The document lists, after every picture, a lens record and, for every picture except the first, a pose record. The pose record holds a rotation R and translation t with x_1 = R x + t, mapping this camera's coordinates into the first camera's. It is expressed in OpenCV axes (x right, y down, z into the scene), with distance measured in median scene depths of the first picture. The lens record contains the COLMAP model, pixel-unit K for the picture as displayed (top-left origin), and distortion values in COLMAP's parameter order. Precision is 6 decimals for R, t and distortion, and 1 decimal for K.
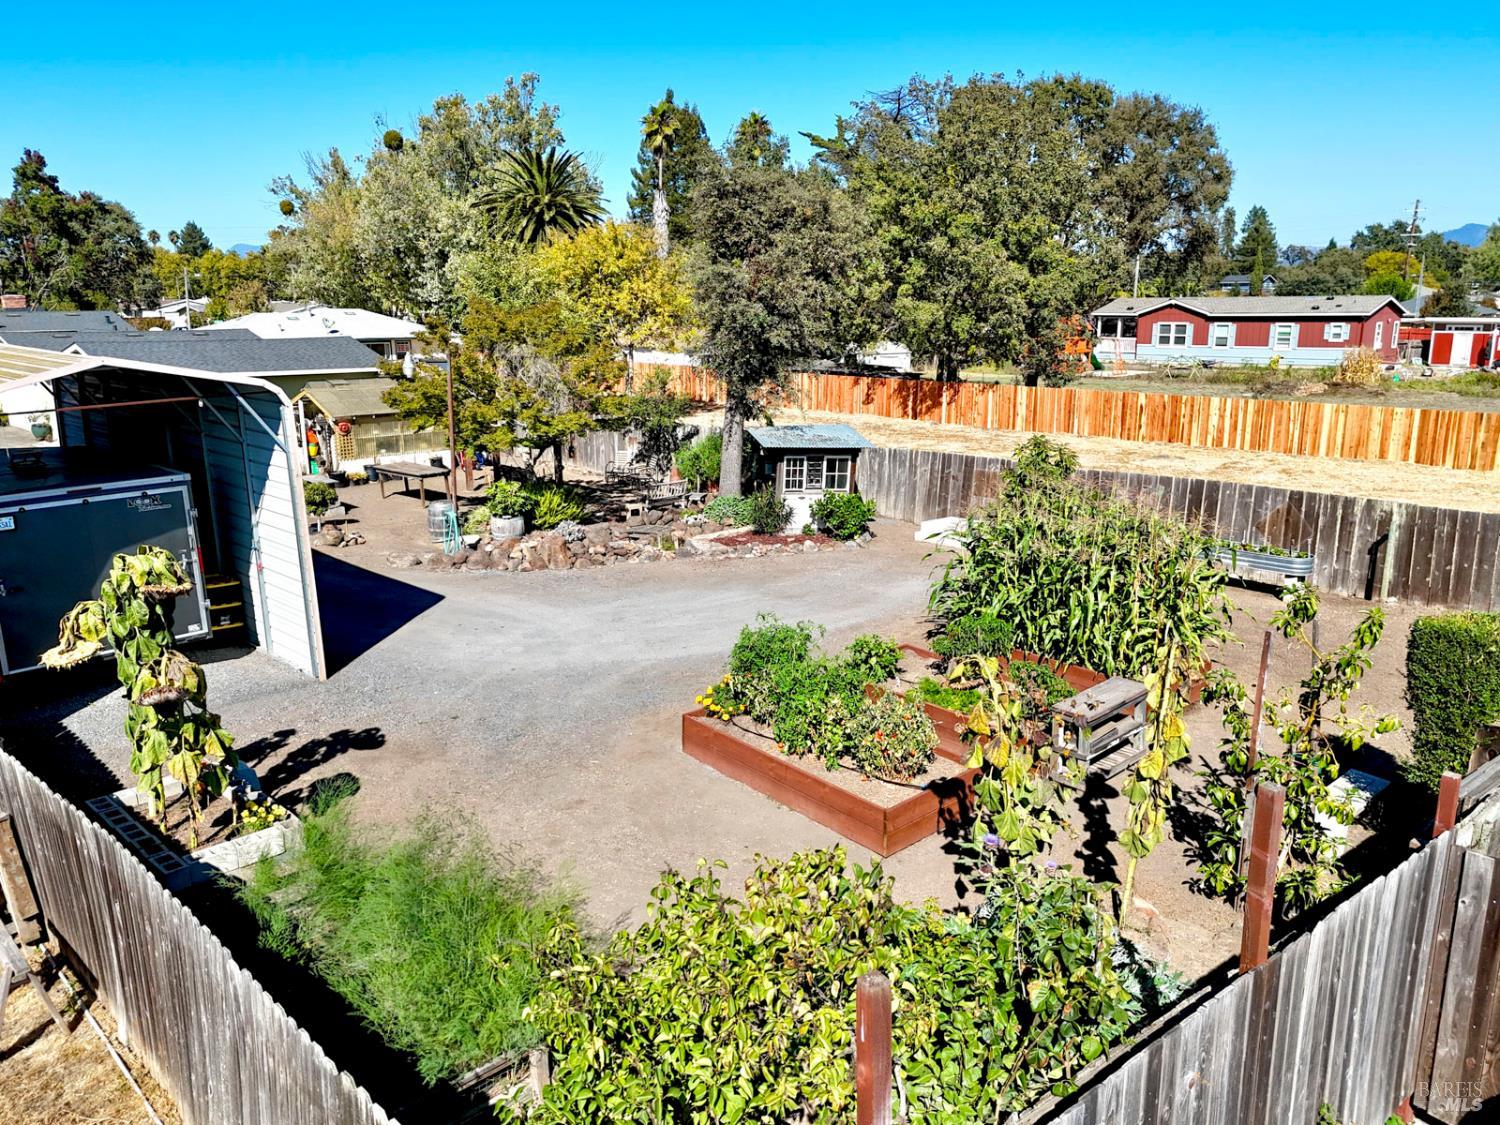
lens RADIAL K [[1084.9, 0, 750.0], [0, 1084.9, 562.5], [0, 0, 1]] dist [0.102335, -0.126956]
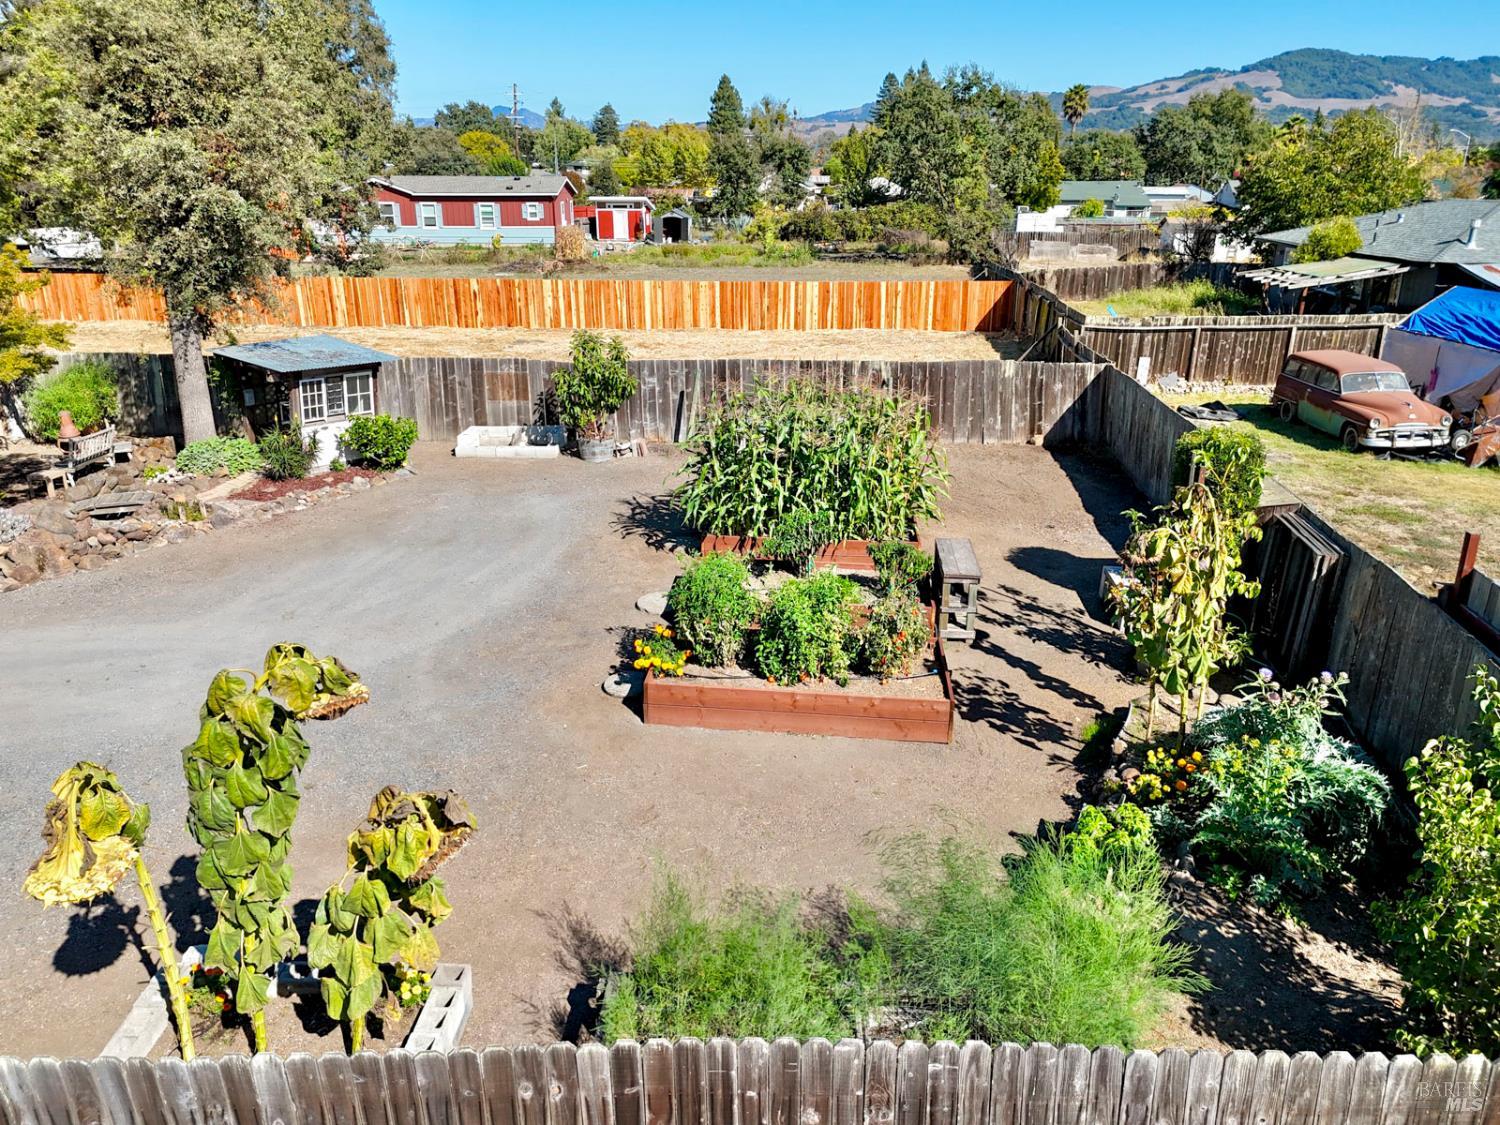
lens RADIAL K [[1092.0, 0, 750.0], [0, 1092.0, 562.5], [0, 0, 1]] dist [0.106811, -0.218333]
pose [[0.724908, -0.225217, 0.650989, -0.291571], [0.156839, 0.974183, 0.162383, -0.045485], [-0.670754, -0.015613, 0.741516, 0.148647]]
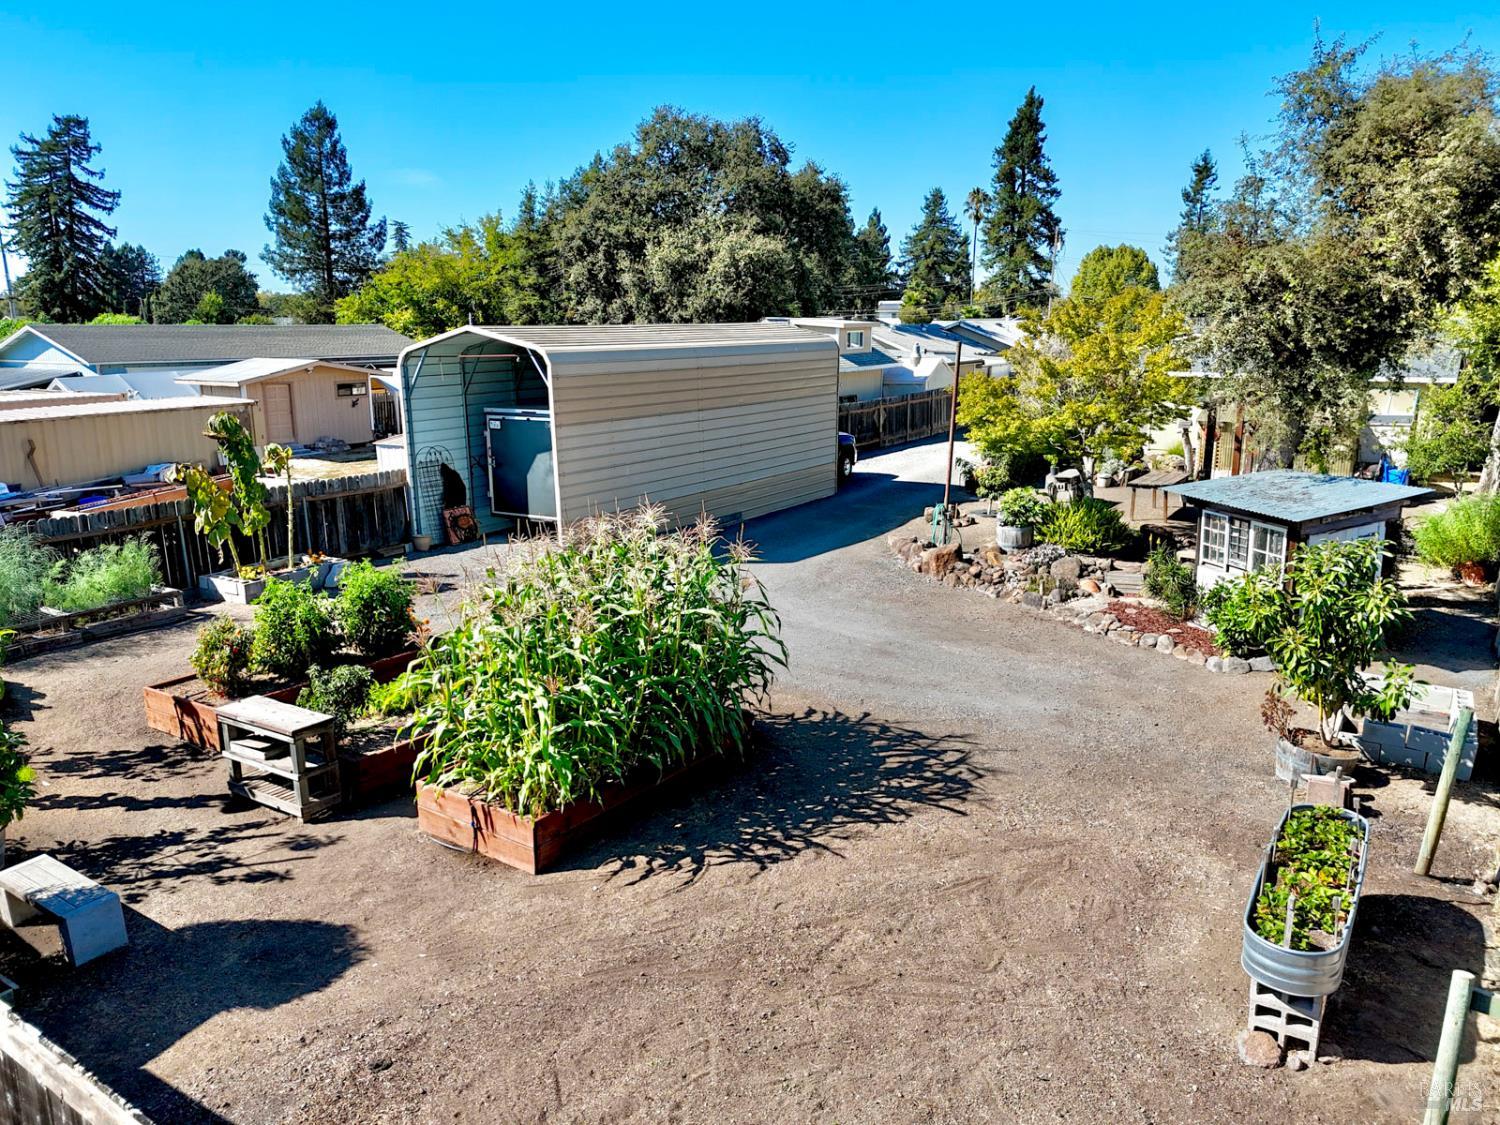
lens RADIAL K [[1084.9, 0, 750.0], [0, 1084.9, 562.5], [0, 0, 1]] dist [0.102335, -0.126956]
pose [[0.224186, 0.215927, -0.950324, 0.611394], [-0.226213, 0.960041, 0.164770, -0.113455], [0.947928, 0.178036, 0.264073, 0.554603]]
